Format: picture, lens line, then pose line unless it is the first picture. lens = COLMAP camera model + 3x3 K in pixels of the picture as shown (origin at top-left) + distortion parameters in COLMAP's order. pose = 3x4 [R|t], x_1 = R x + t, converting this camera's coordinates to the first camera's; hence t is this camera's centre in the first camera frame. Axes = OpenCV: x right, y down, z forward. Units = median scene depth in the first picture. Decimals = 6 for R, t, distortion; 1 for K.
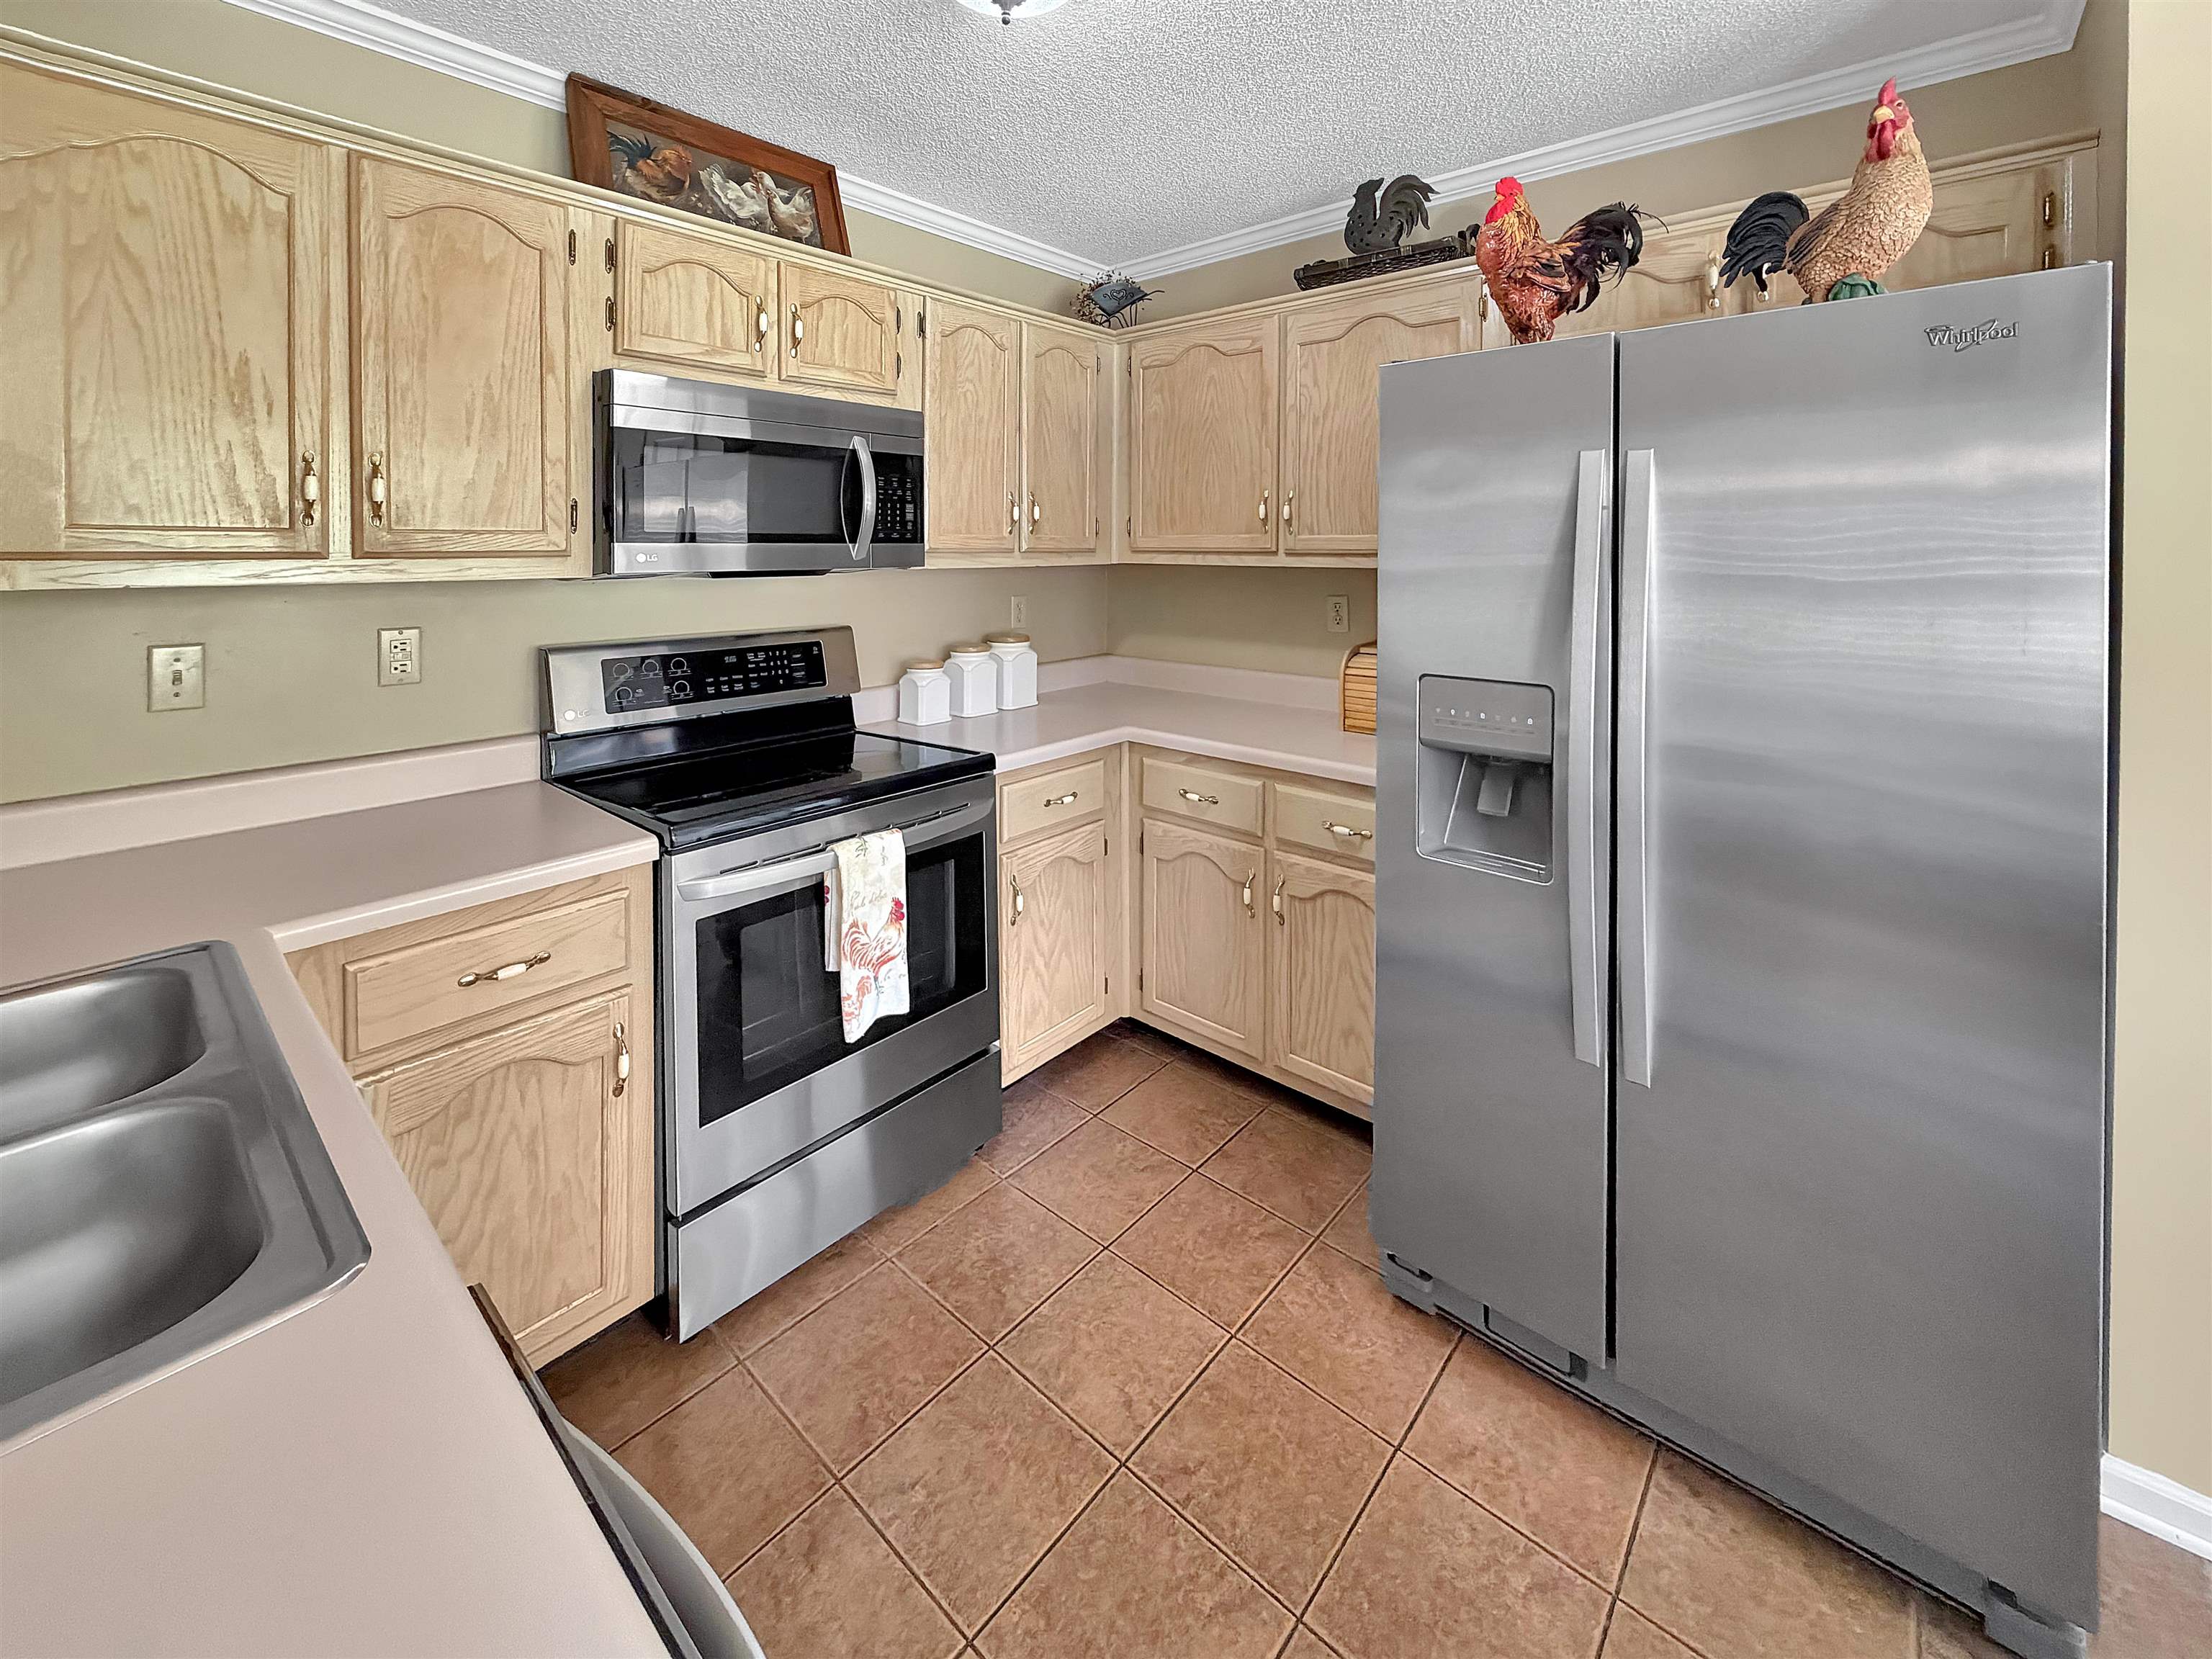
lens RADIAL K [[874.6, 0, 1105.8], [0, 874.6, 799.8], [0, 0, 1]] dist [-0.000199, -0.000648]
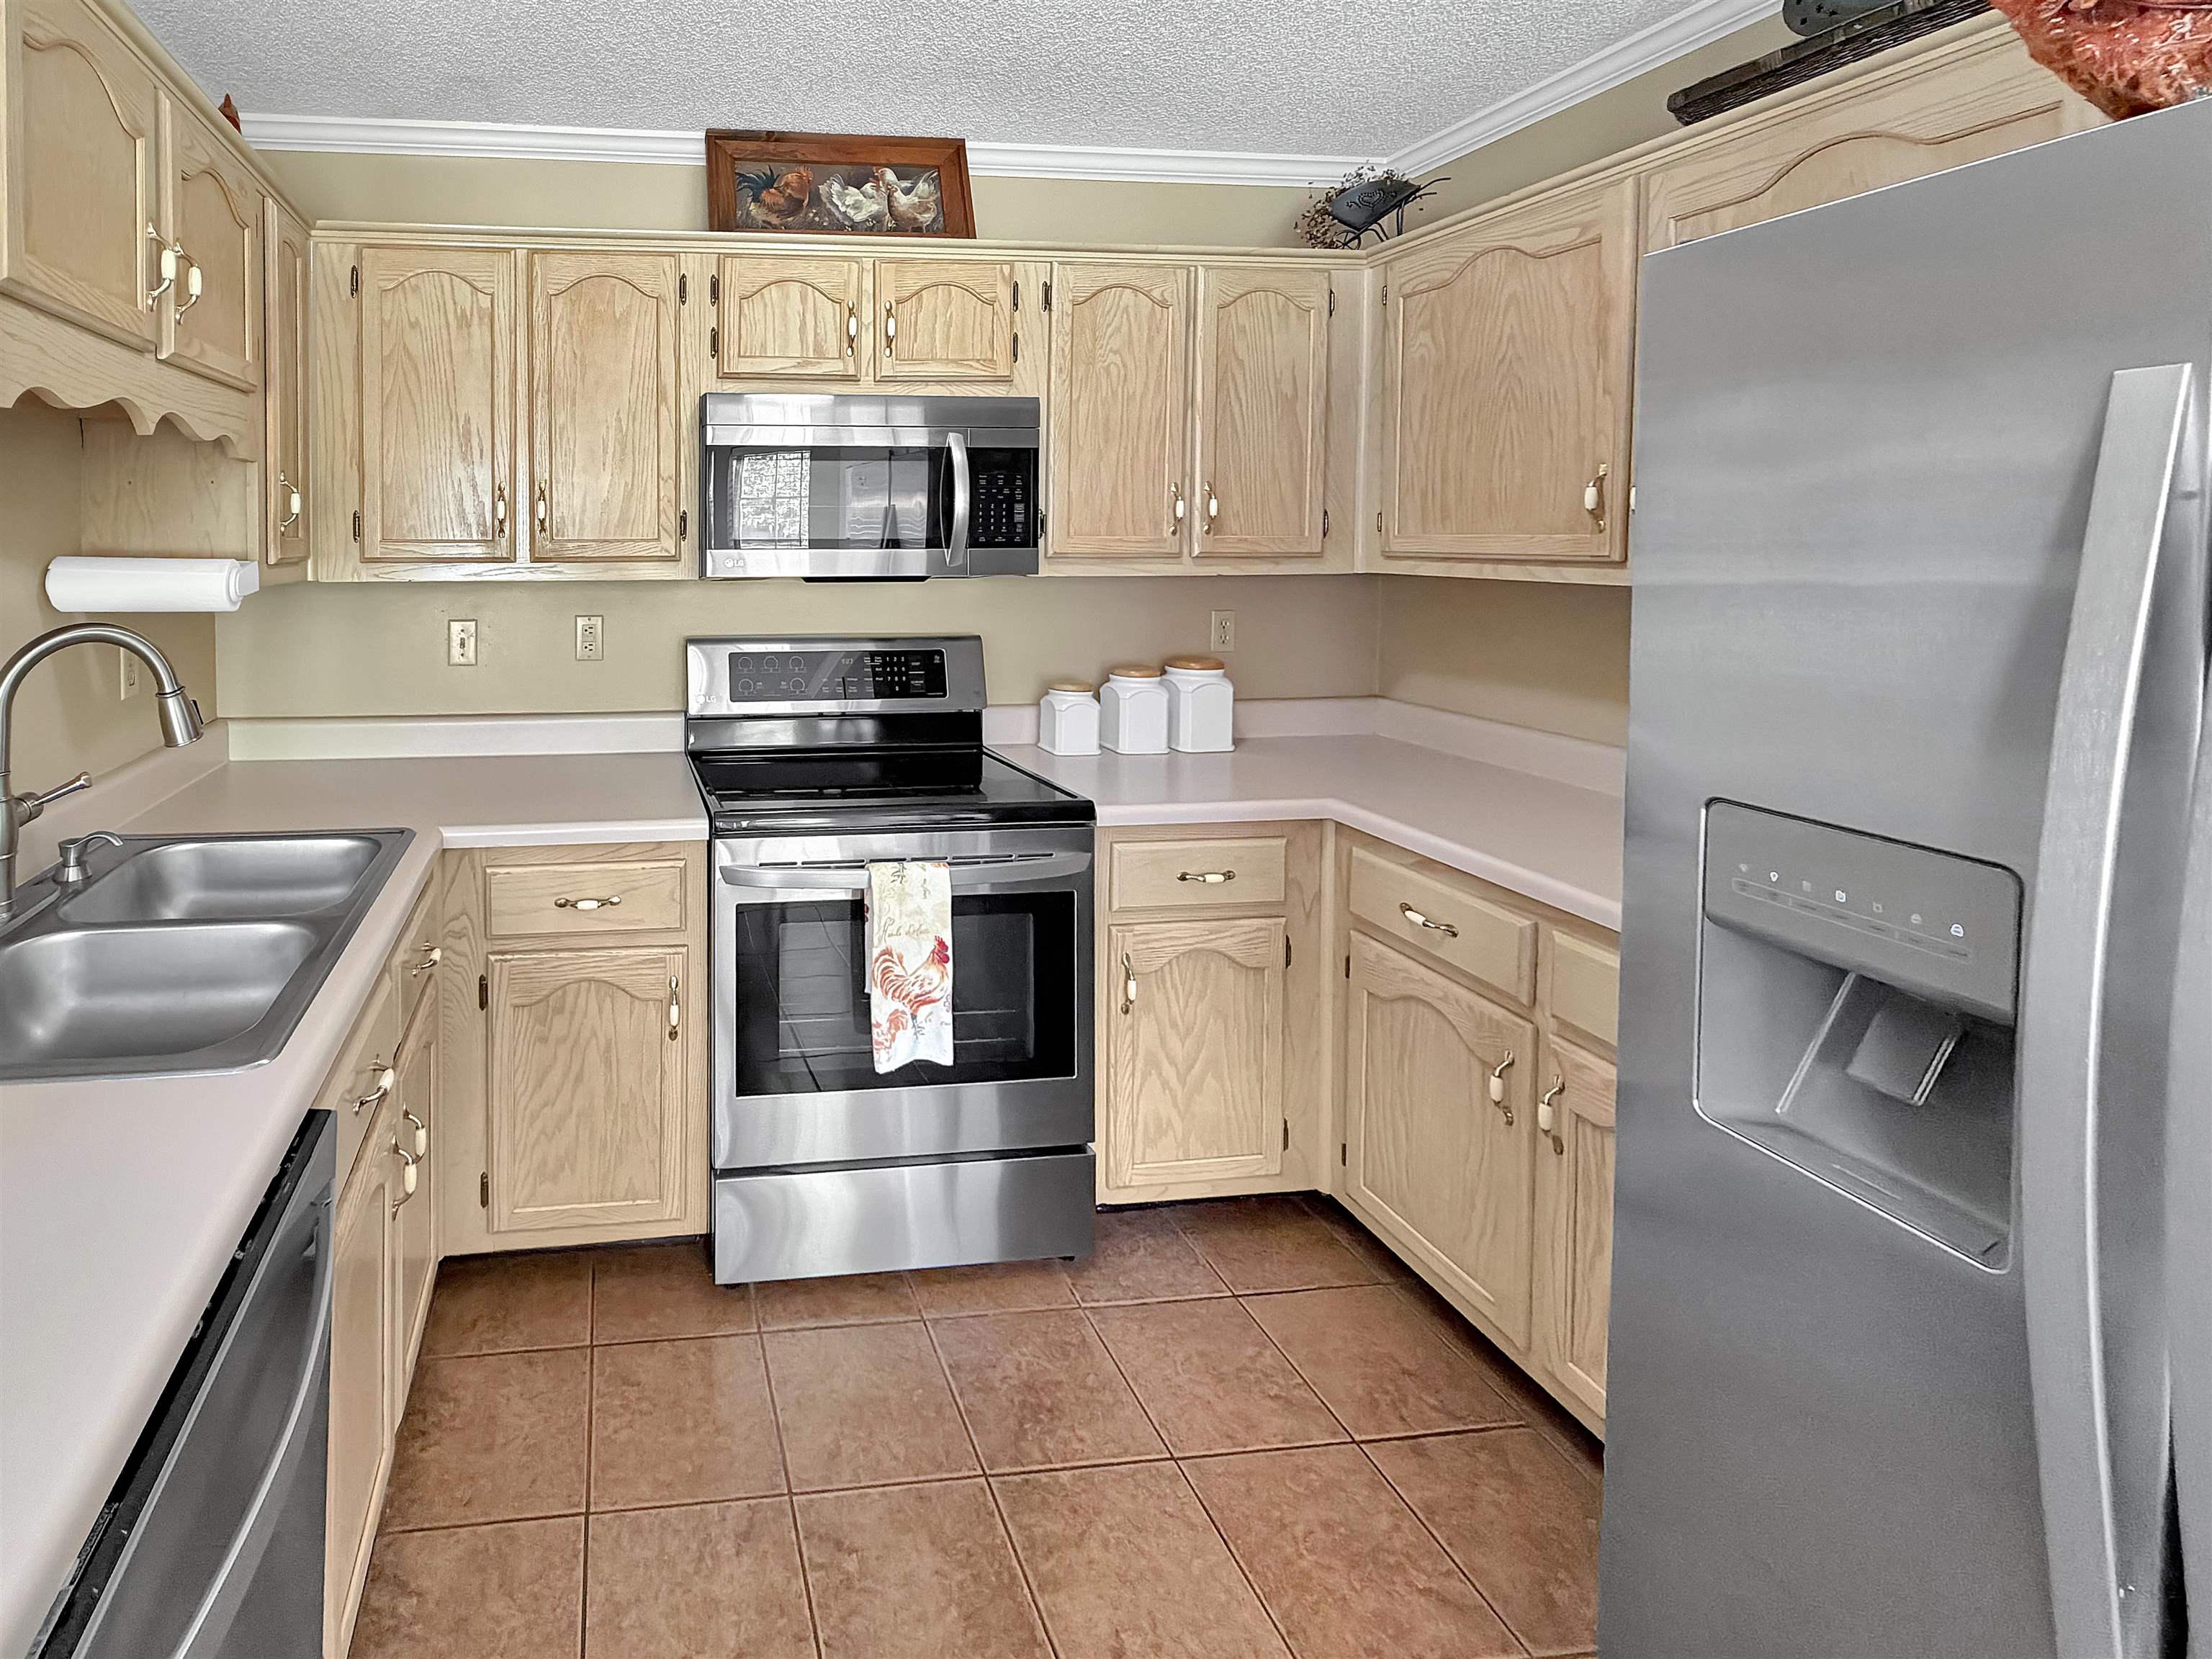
lens RADIAL K [[1089.5, 0, 1106.0], [0, 1089.5, 829.5], [0, 0, 1]] dist [-0.001105, 0.000110]
pose [[0.725453, 0.192106, -0.660918, 0.627561], [-0.188019, 0.979048, 0.078197, -0.121627], [0.662093, 0.067536, 0.746373, 0.268613]]
